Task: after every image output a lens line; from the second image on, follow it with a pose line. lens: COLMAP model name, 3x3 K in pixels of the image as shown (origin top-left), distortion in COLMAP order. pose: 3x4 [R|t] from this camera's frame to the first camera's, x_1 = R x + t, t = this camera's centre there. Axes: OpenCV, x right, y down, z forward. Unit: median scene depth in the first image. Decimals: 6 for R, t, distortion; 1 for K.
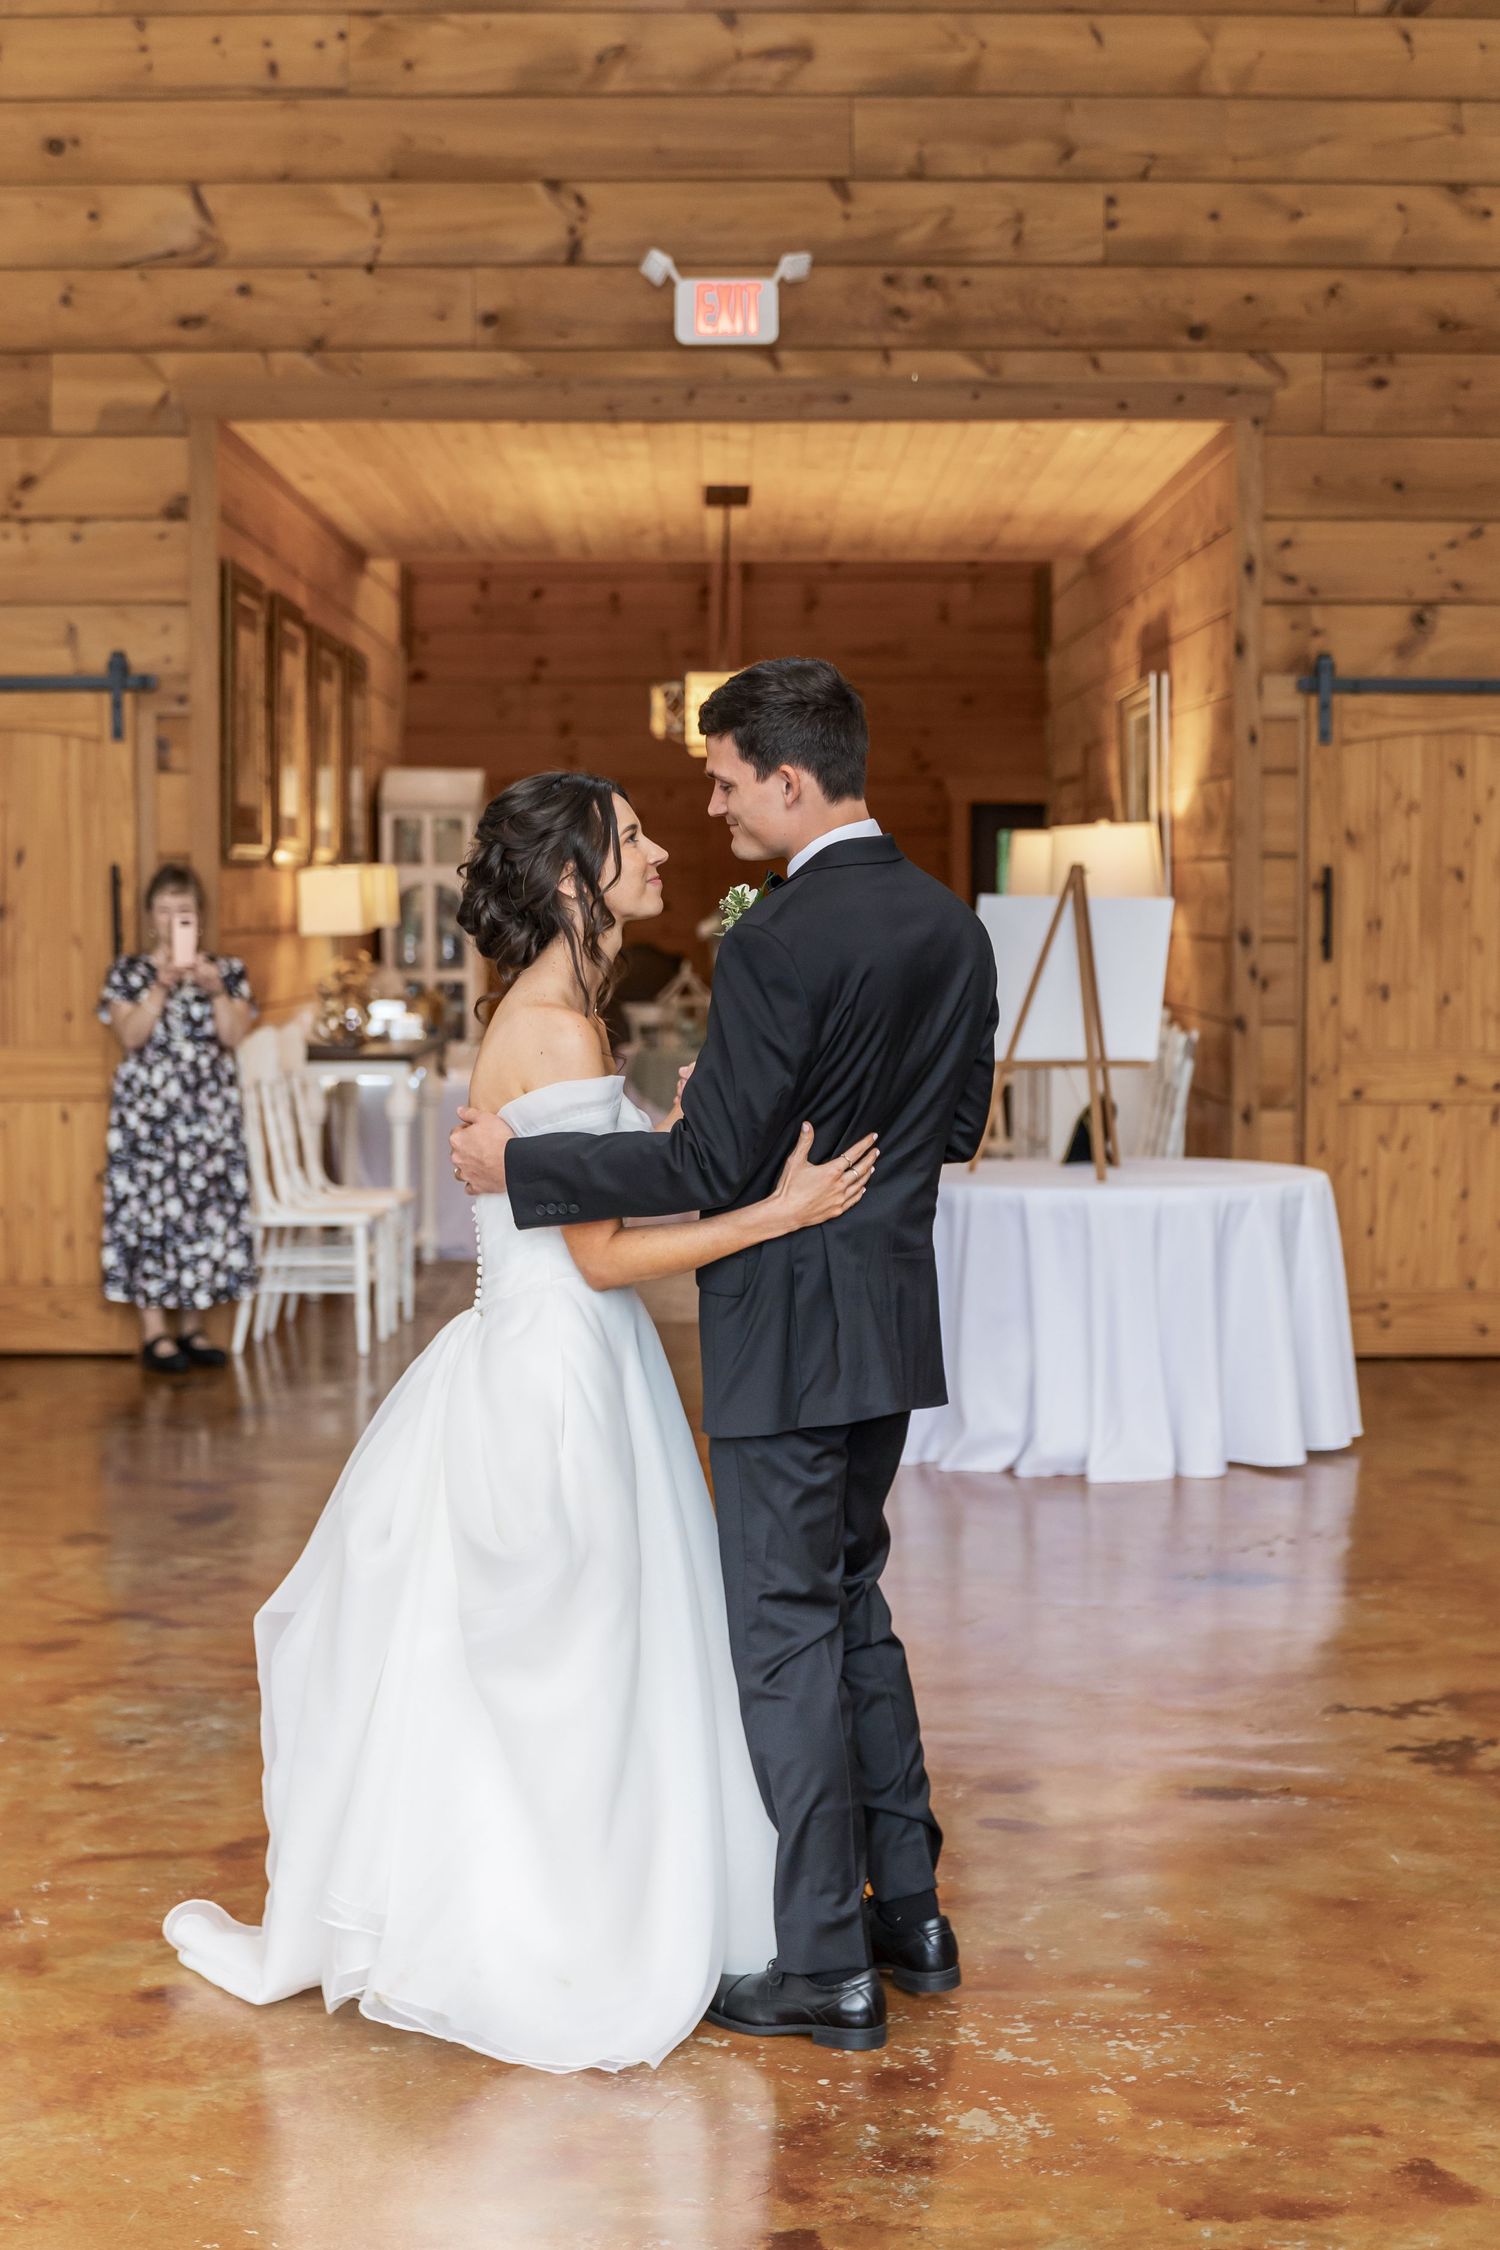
lens RADIAL K [[3582.4, 0, 750.0], [0, 3582.4, 1125.0], [0, 0, 1]] dist [-0.089187, -0.243367]
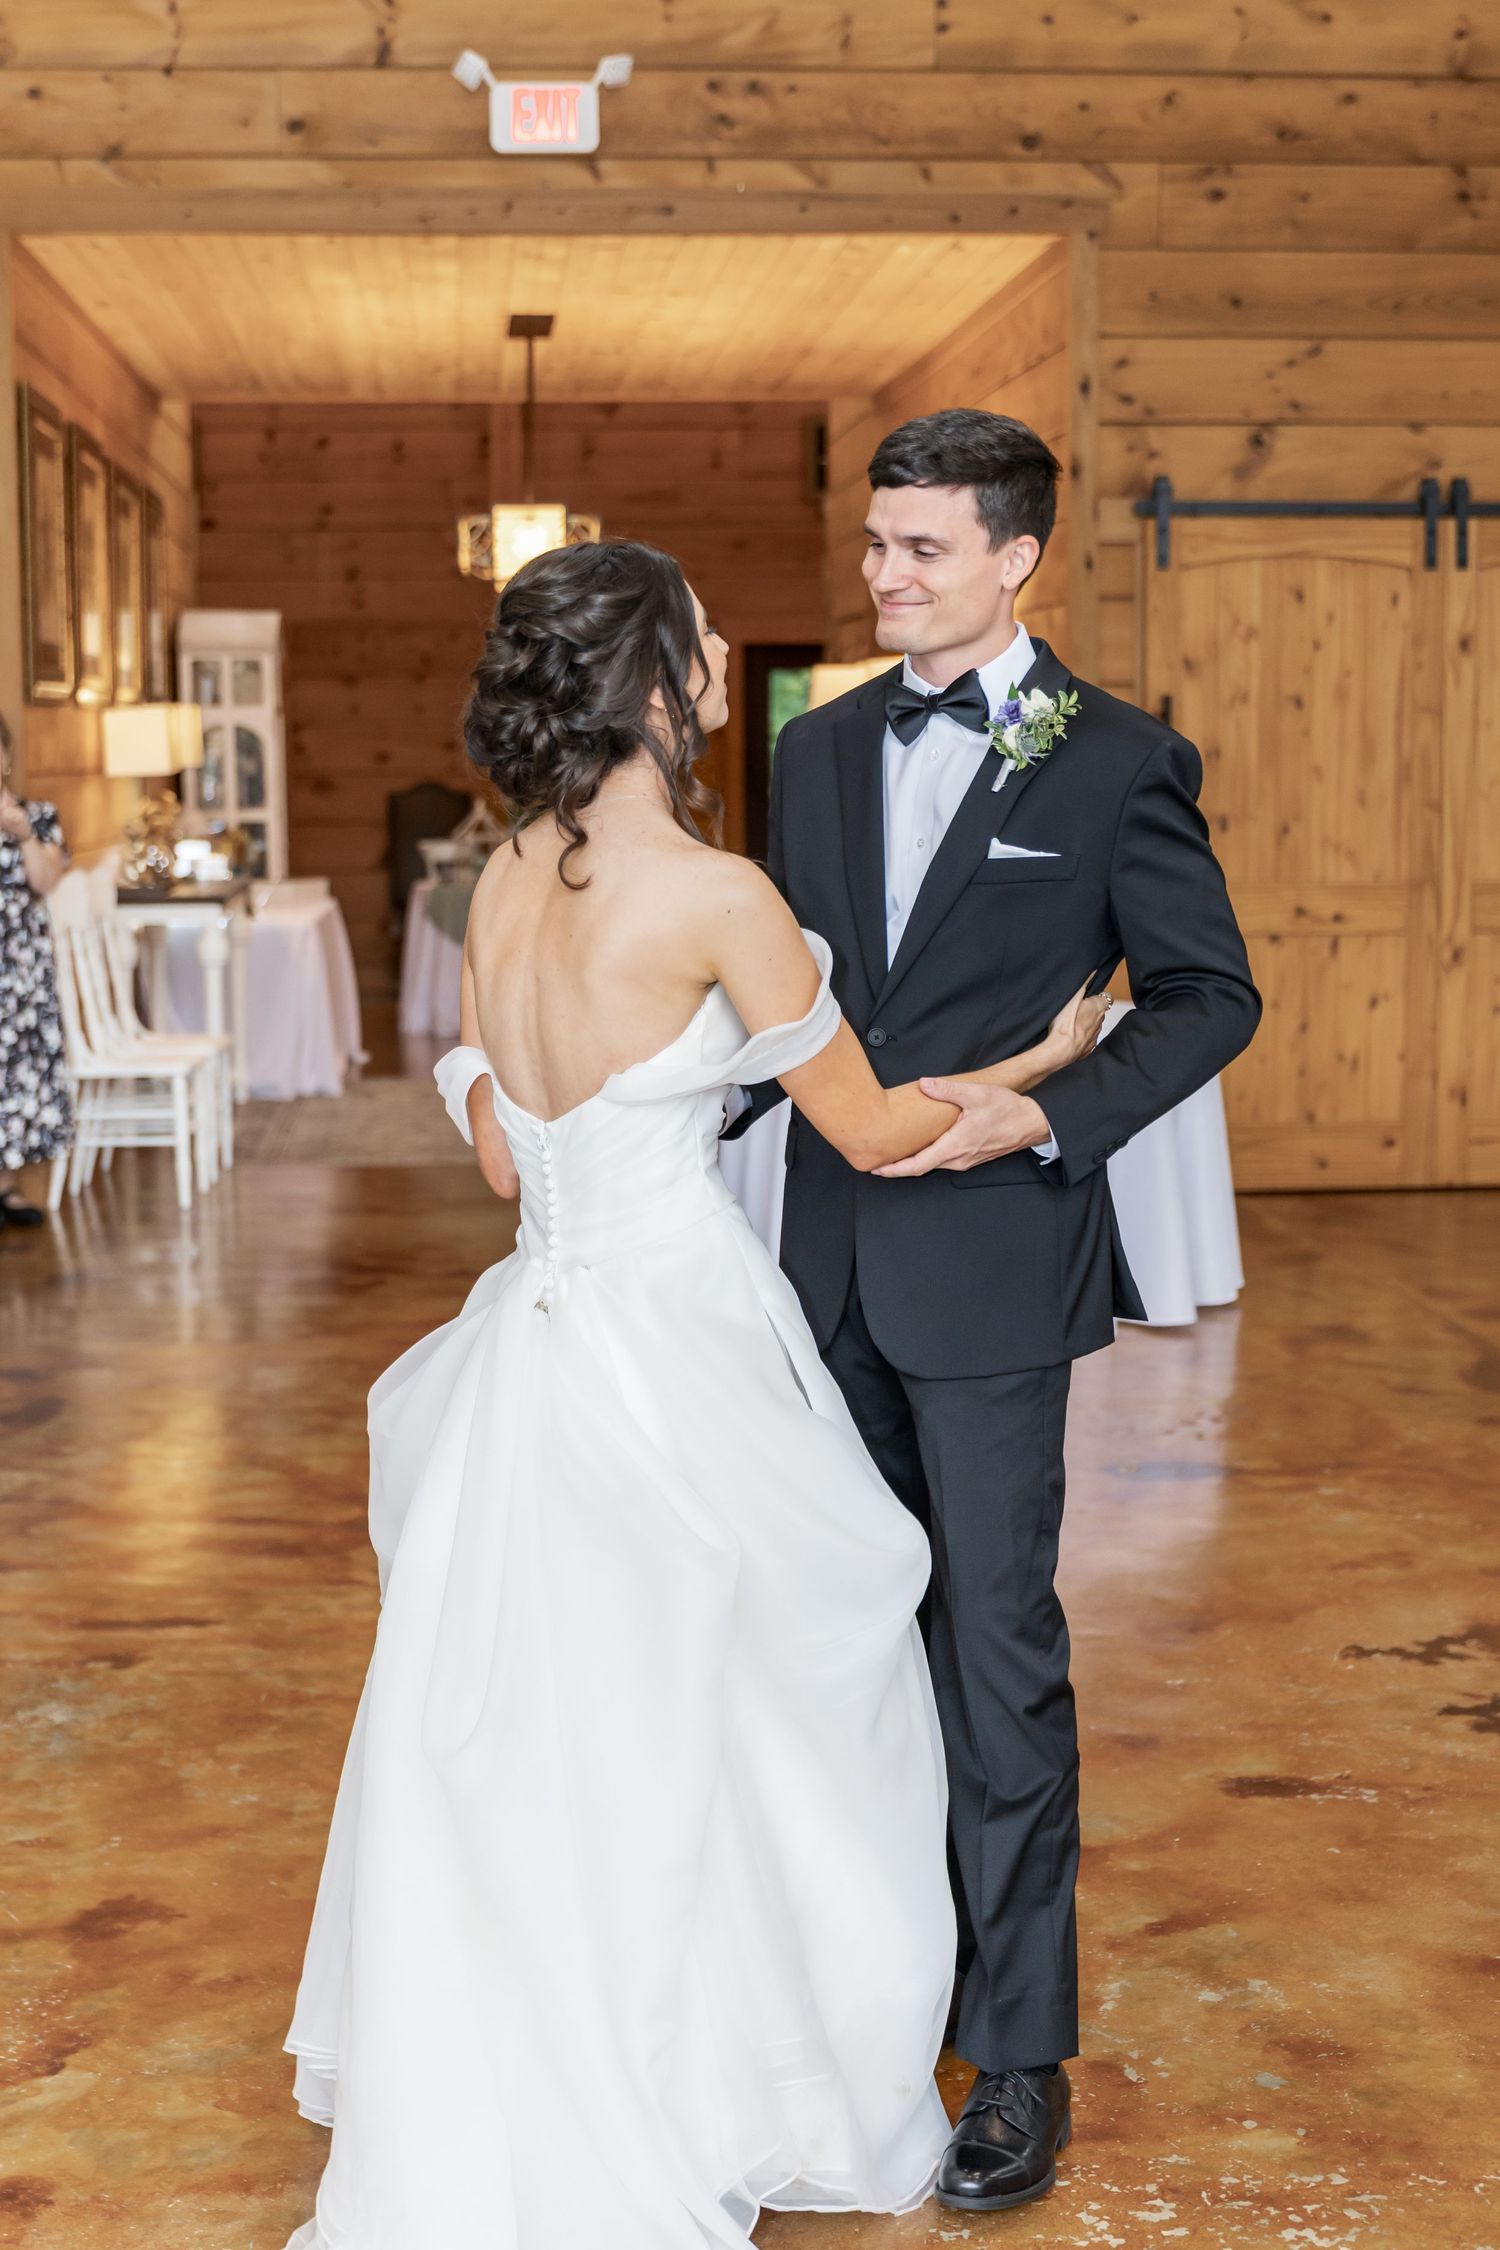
lens RADIAL K [[3164.8, 0, 732.4], [0, 3164.8, 1140.0], [0, 0, 1]] dist [-0.065918, -0.065599]
pose [[0.997091, -0.018346, 0.073980, -0.023422], [0.013685, 0.997919, 0.063016, -0.006634], [-0.074983, -0.061820, 0.995267, 0.138663]]
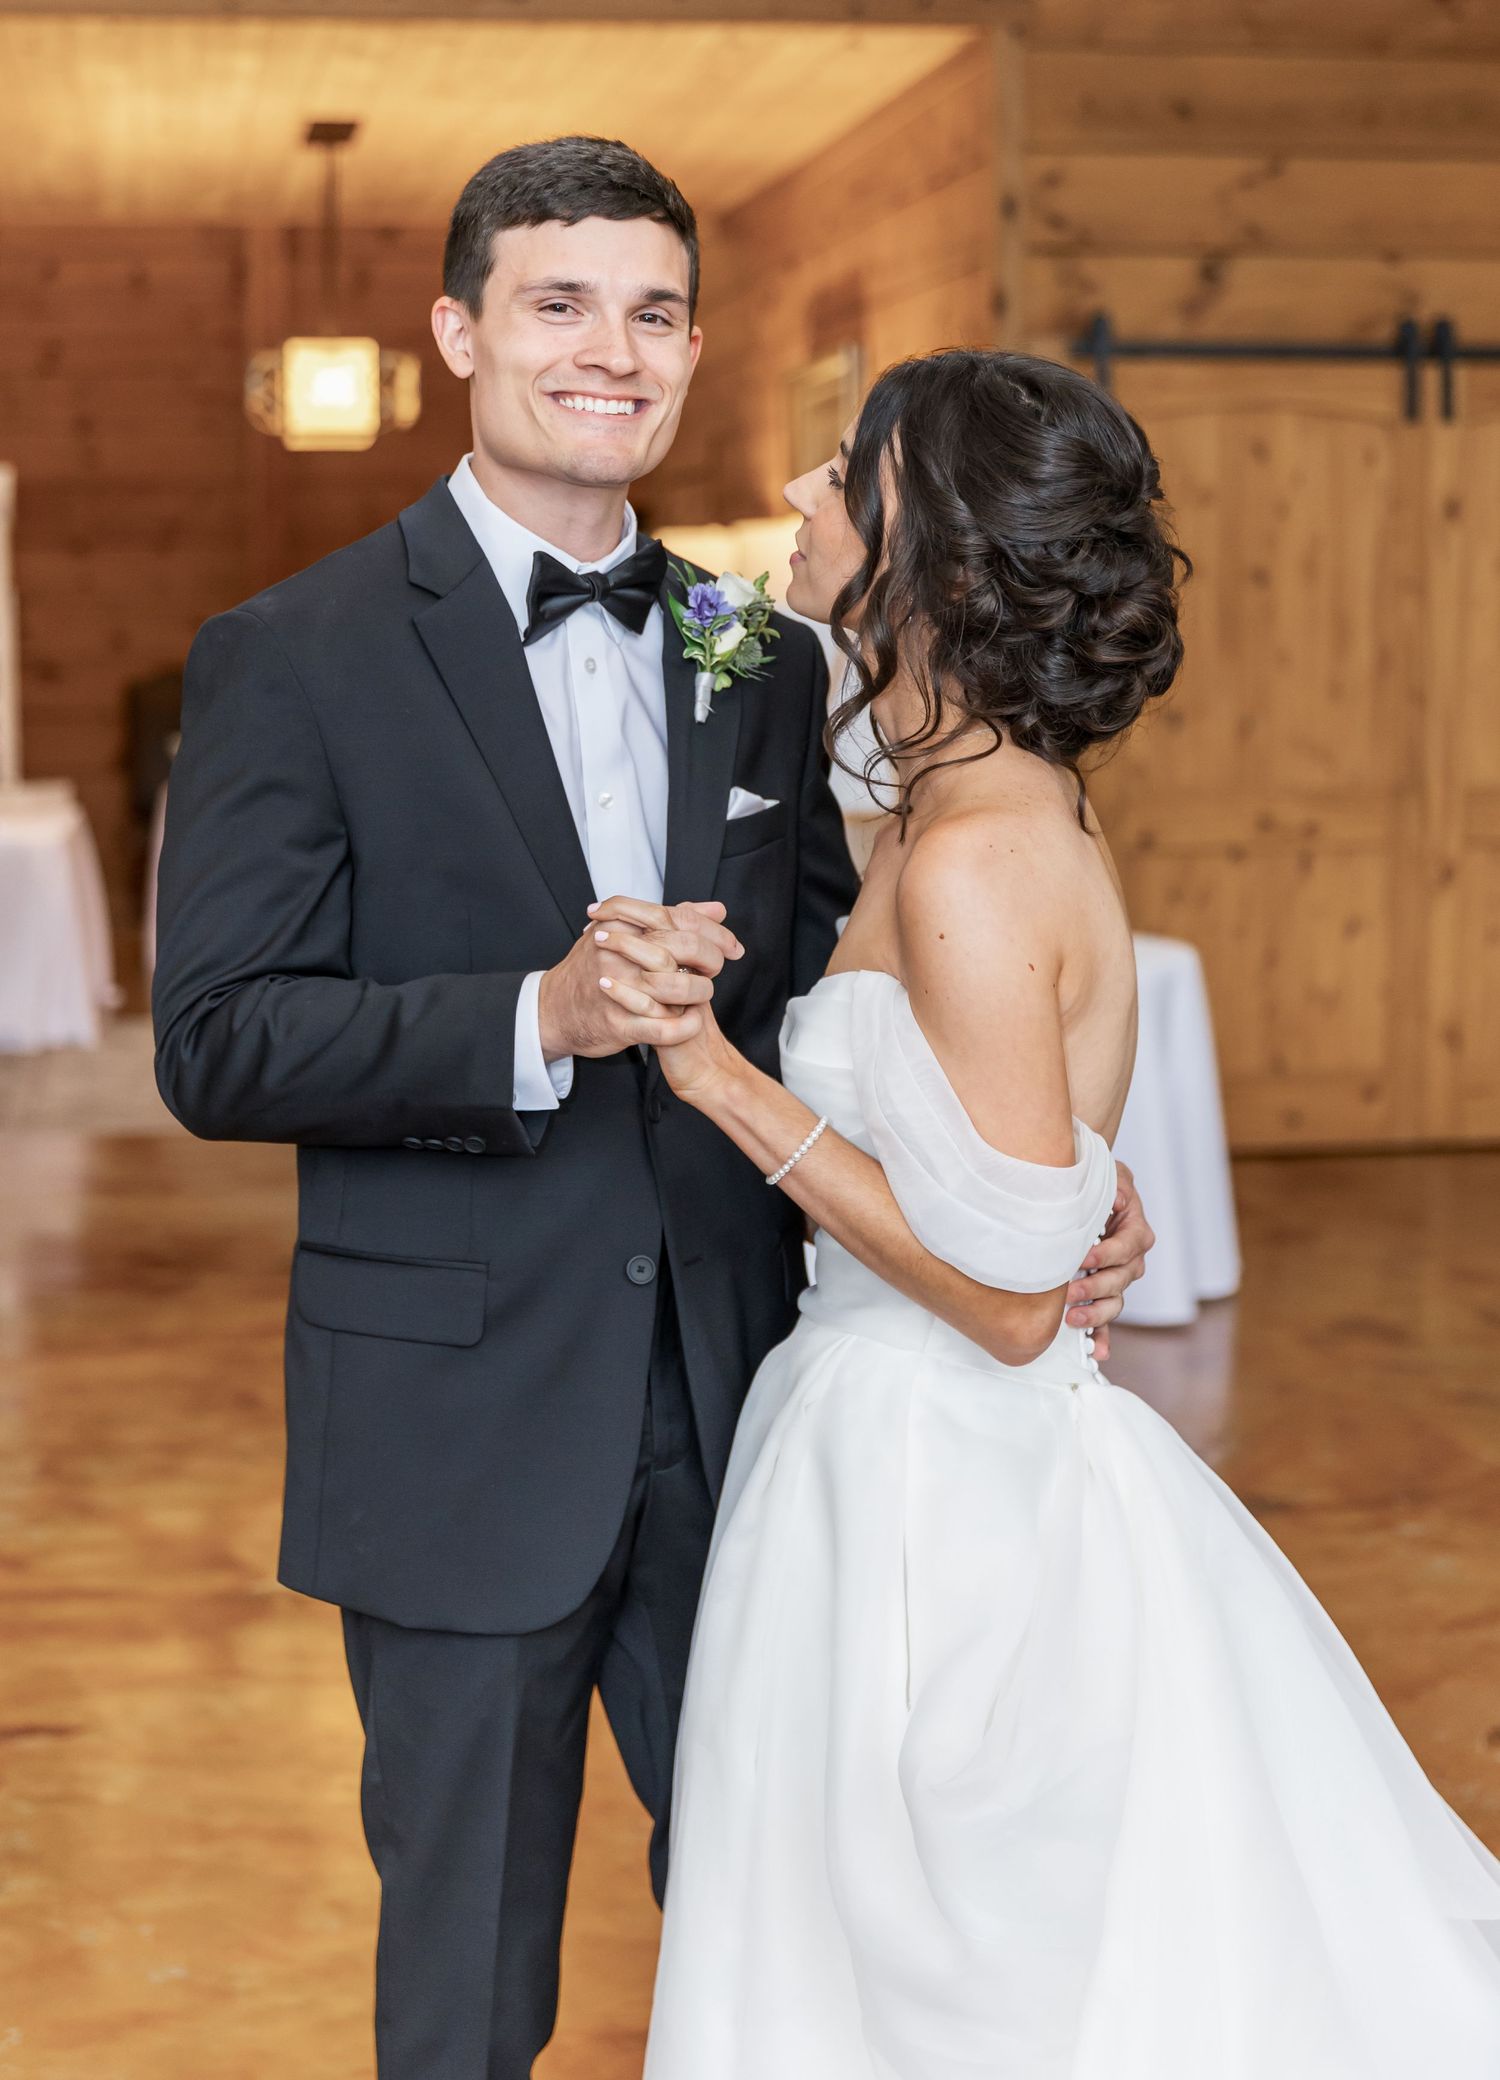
lens RADIAL K [[3658.3, 0, 753.7], [0, 3658.3, 918.4], [0, 0, 1]] dist [-0.089192, -0.129070]
pose [[0.988385, -0.020819, 0.150538, -0.049257], [0.017968, 0.999633, 0.020272, -0.009645], [-0.150905, -0.017332, 0.988396, 0.170918]]
